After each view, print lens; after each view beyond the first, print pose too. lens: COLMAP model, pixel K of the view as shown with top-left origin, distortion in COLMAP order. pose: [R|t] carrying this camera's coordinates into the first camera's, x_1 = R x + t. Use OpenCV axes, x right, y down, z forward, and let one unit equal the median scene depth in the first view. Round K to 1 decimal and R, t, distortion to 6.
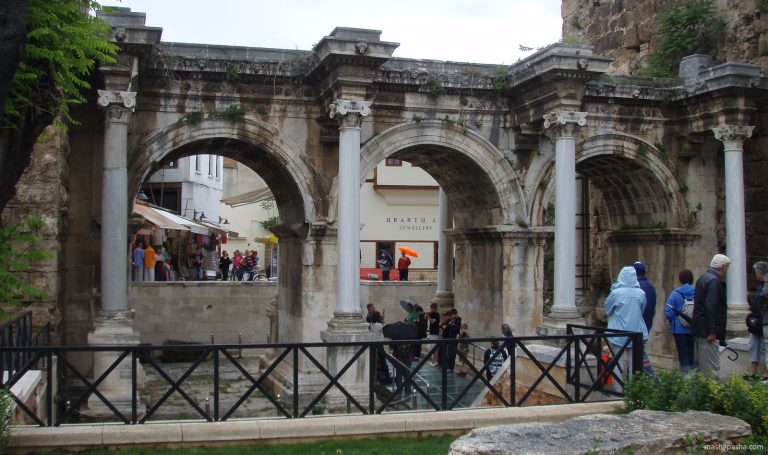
lens RADIAL K [[911.5, 0, 392.3], [0, 911.5, 212.8], [0, 0, 1]] dist [-0.140776, 0.000000]
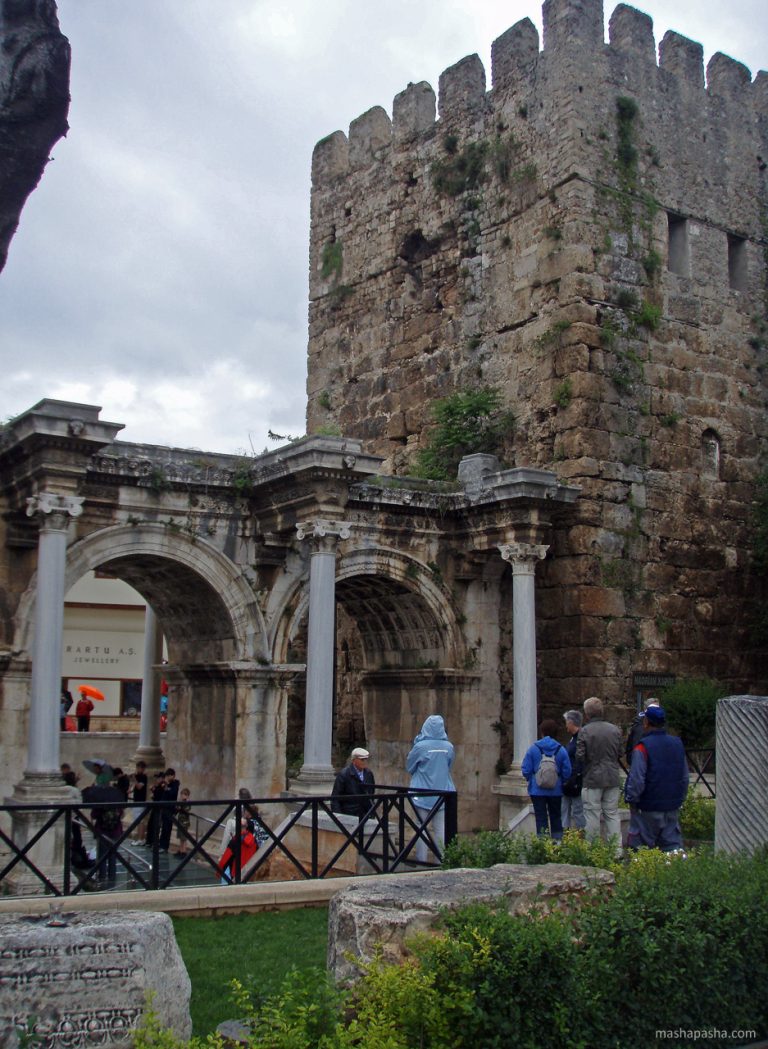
lens RADIAL K [[1256.7, 0, 384.1], [0, 1256.7, 524.8], [0, 0, 1]] dist [-0.171026, 0.000000]
pose [[0.960994, 0.044842, 0.272908, -0.054945], [-0.019576, 0.995322, -0.094608, -0.003684], [-0.275874, 0.085576, 0.957377, -0.067478]]
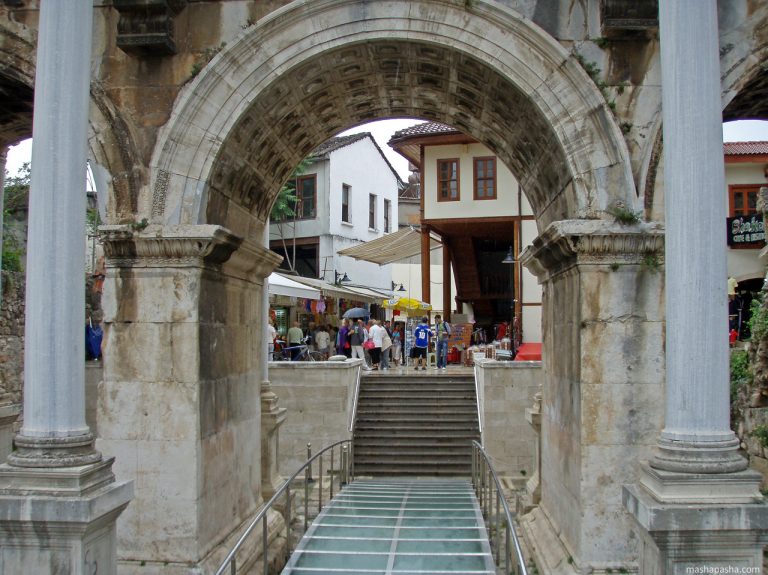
lens RADIAL K [[886.5, 0, 384.8], [0, 886.5, 284.9], [0, 0, 1]] dist [-0.149345, 0.000000]
pose [[0.933008, -0.029704, -0.358628, 0.182298], [0.024478, 0.999518, -0.019105, 0.047652], [0.359022, 0.009047, 0.933285, 0.603145]]
